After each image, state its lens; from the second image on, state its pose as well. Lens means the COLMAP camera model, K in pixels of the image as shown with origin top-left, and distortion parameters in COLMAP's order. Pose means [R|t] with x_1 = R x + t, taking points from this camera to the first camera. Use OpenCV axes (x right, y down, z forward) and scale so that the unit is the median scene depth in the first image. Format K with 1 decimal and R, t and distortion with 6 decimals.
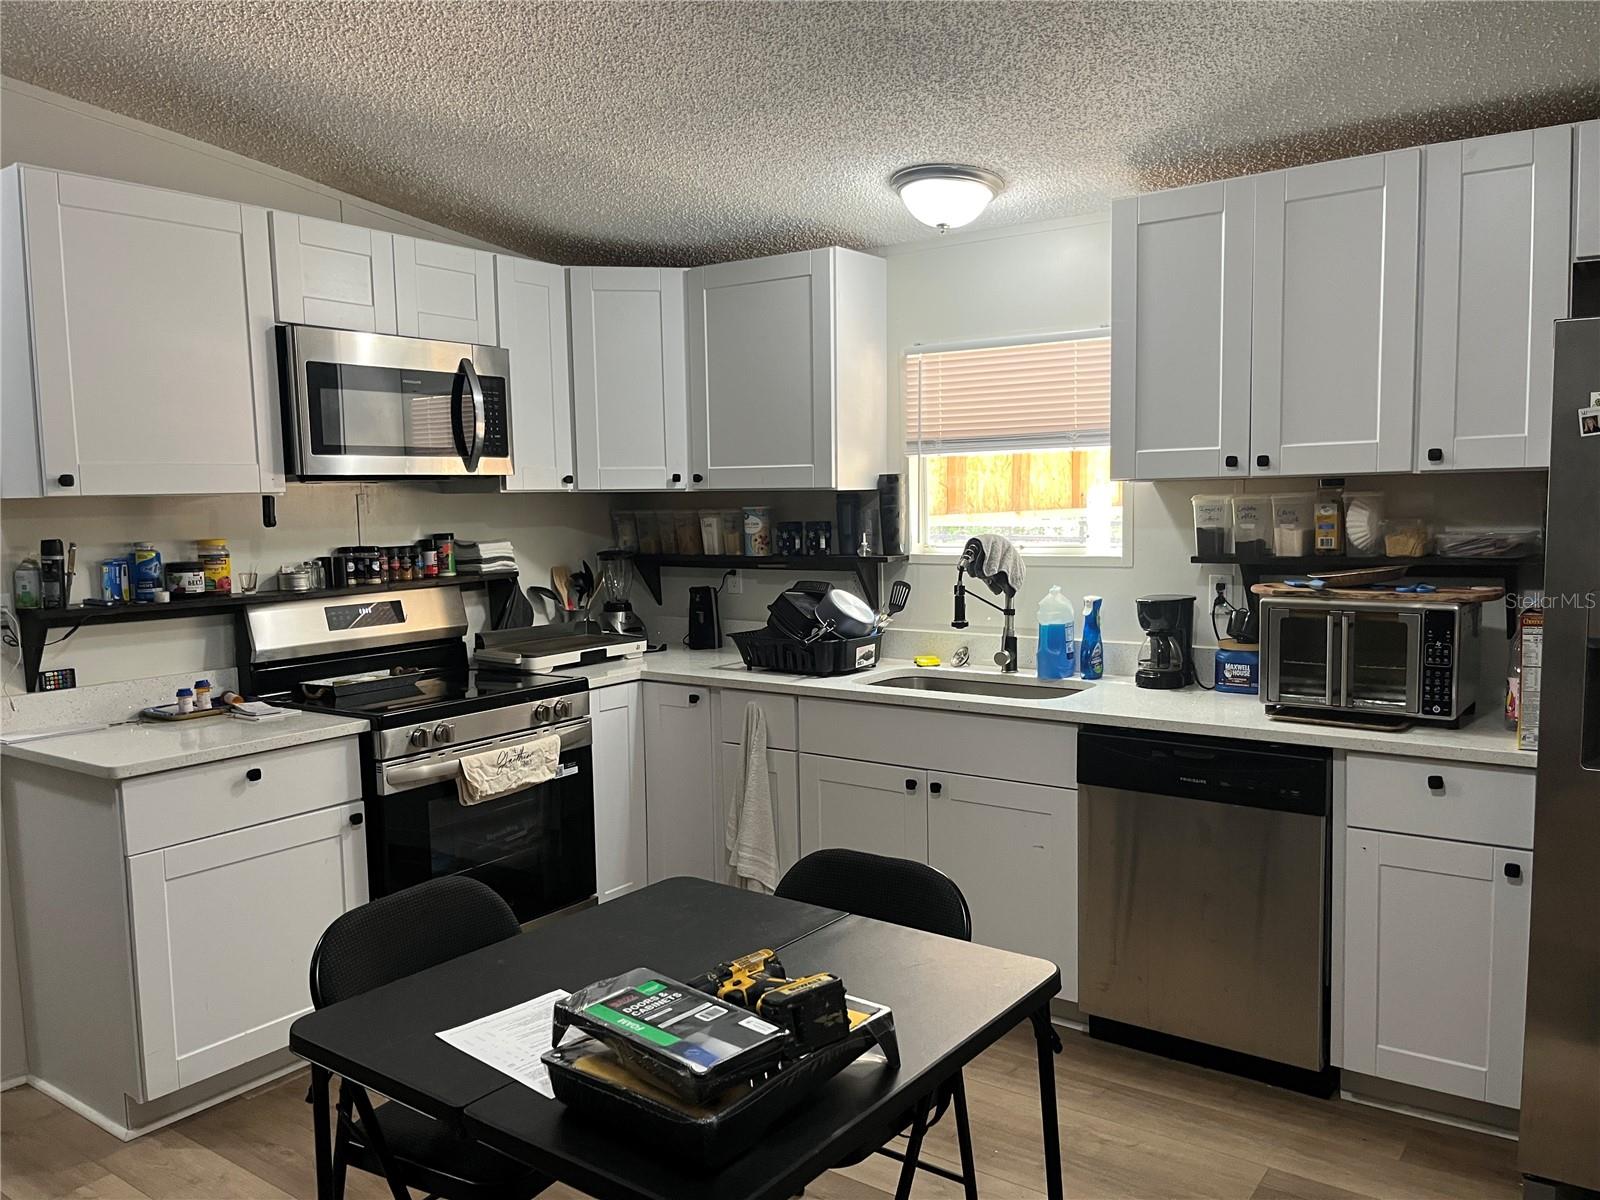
lens RADIAL K [[1209.8, 0, 796.7], [0, 1209.8, 600.3], [0, 0, 1]] dist [0.046349, -0.058227]
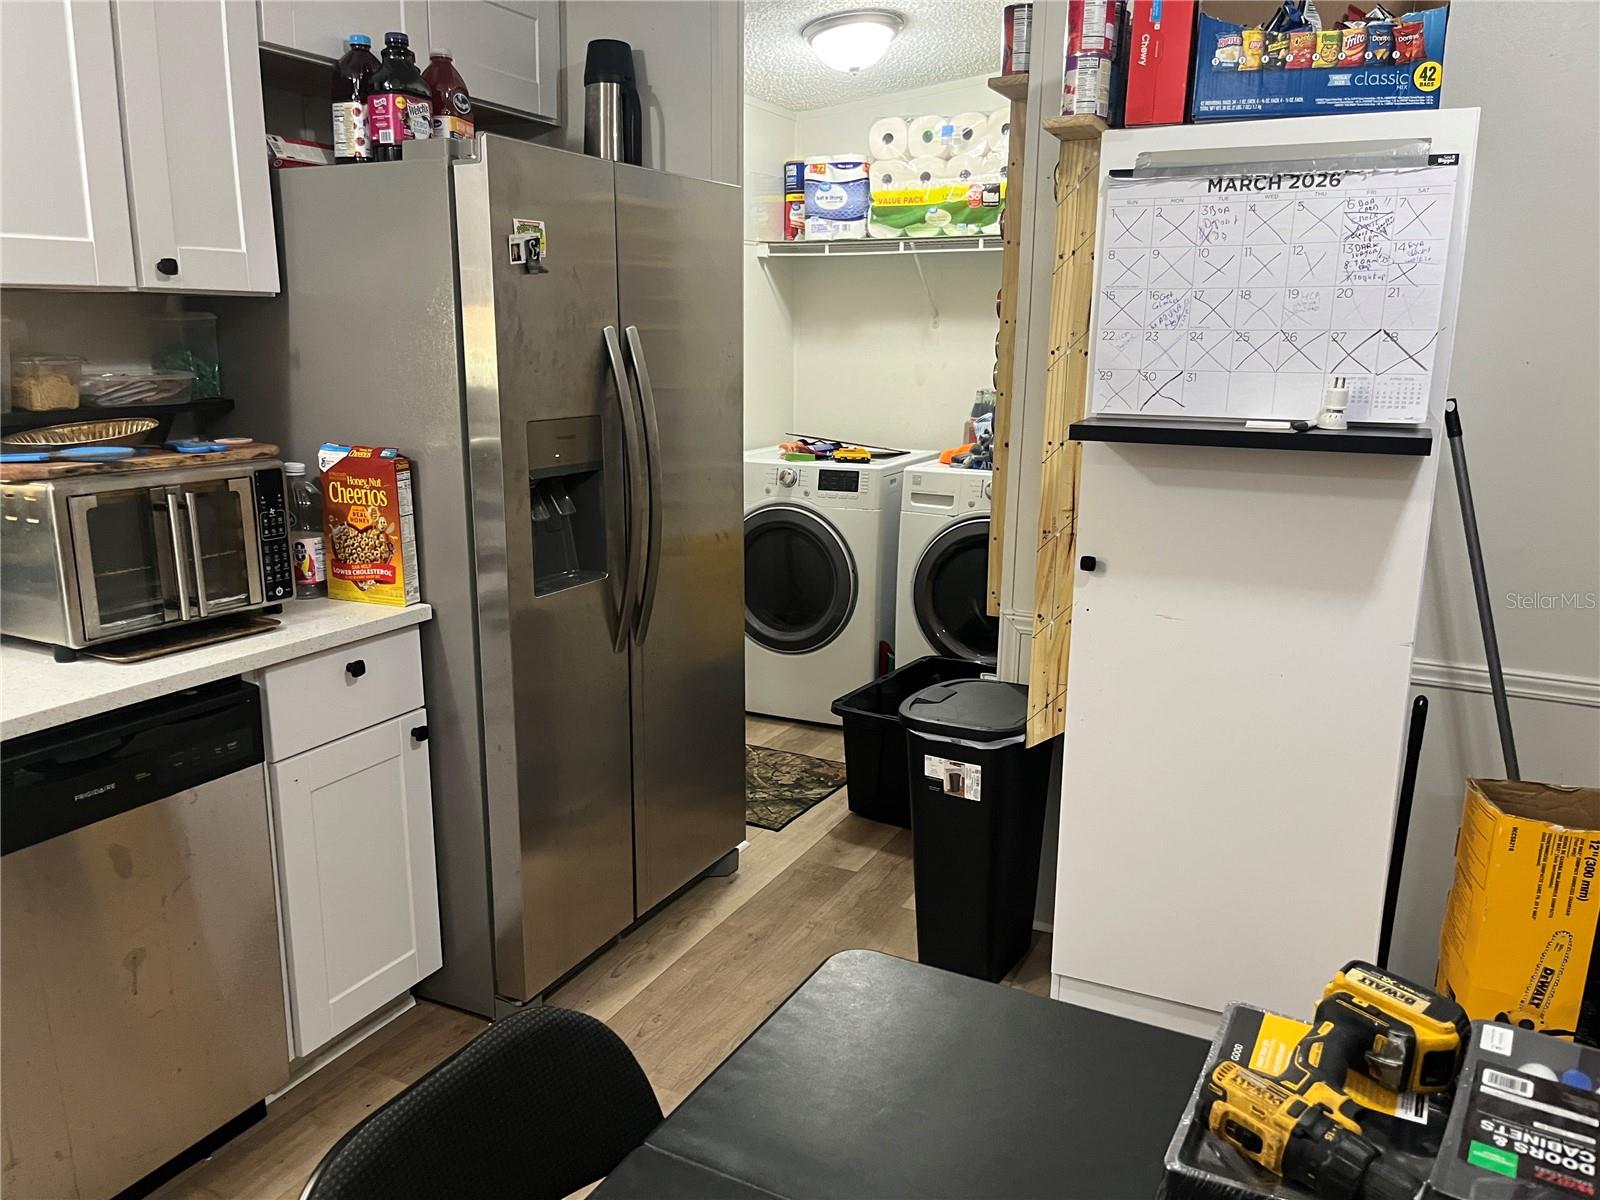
lens RADIAL K [[1209.8, 0, 793.3], [0, 1209.8, 609.2], [0, 0, 1]] dist [0.046349, -0.058227]
pose [[-0.179555, -0.196301, 0.963964, -0.311683], [0.079480, 0.973791, 0.213107, -0.043631], [-0.980532, 0.114880, -0.159247, 0.768973]]
